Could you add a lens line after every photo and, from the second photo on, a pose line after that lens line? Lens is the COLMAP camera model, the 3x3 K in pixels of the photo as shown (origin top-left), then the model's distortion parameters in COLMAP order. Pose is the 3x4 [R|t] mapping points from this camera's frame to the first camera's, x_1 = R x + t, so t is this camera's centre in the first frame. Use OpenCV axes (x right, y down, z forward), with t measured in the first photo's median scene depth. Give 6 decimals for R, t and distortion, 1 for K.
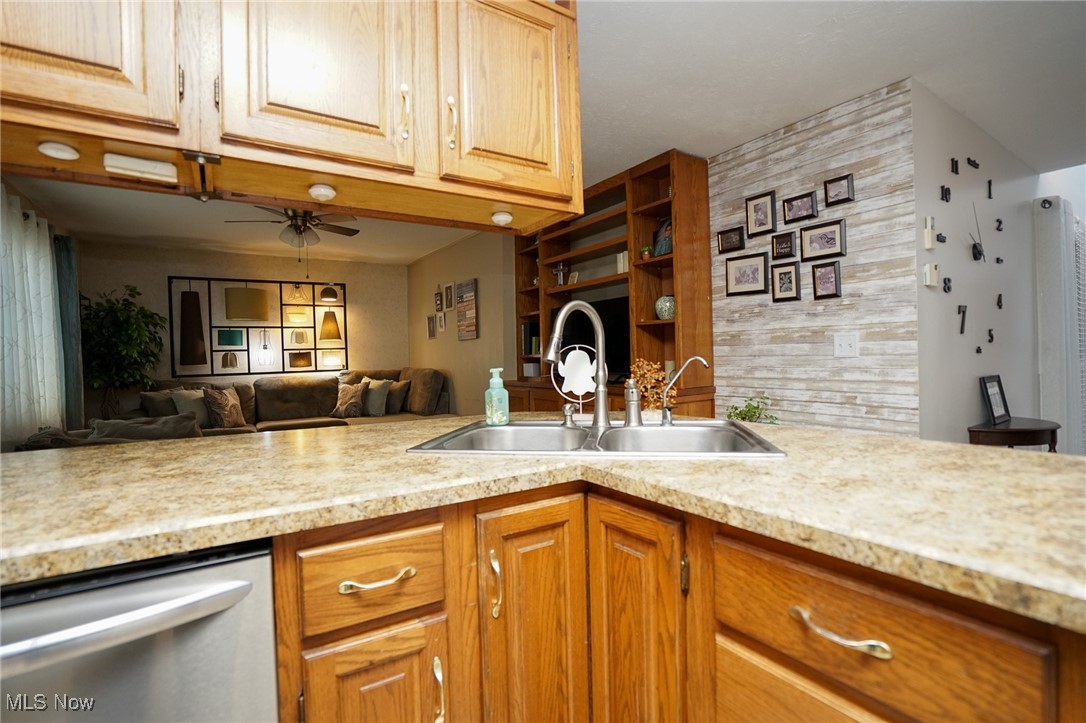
lens RADIAL K [[510.0, 0, 537.7], [0, 510.0, 364.0], [0, 0, 1]] dist [-0.017105, 0.002294]
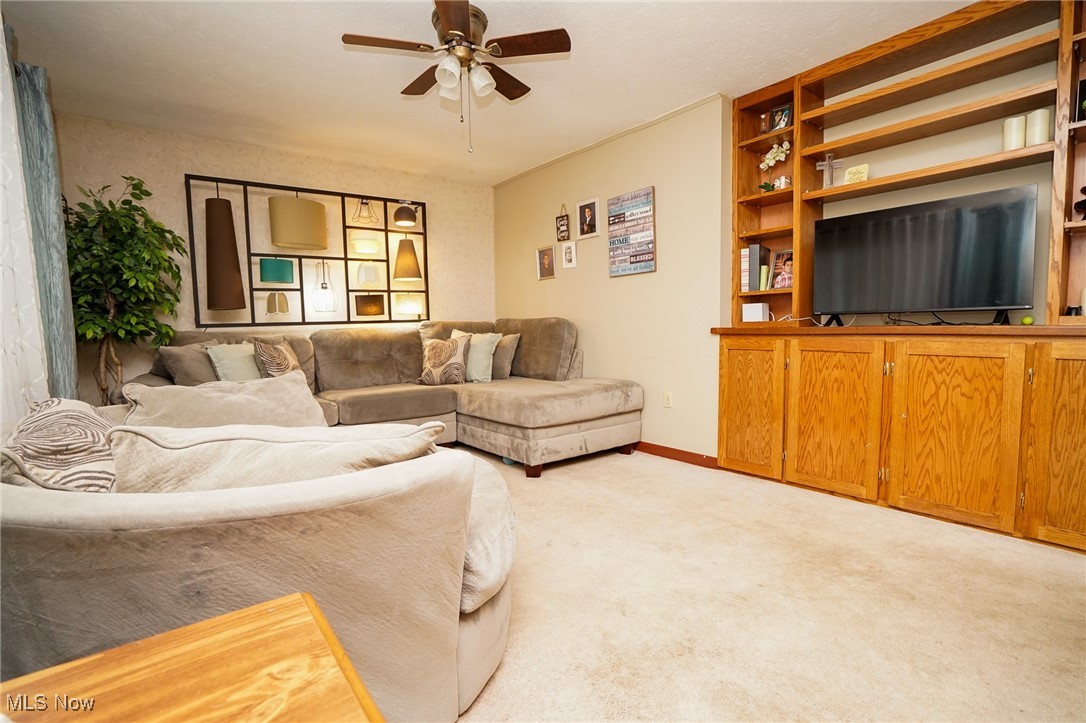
lens RADIAL K [[510.0, 0, 546.1], [0, 510.0, 358.9], [0, 0, 1]] dist [-0.017105, 0.002294]
pose [[0.995759, -0.004191, 0.091905, -0.299034], [-0.000614, 0.998637, 0.052196, 0.031342], [-0.091998, -0.052031, 0.994399, 0.265707]]
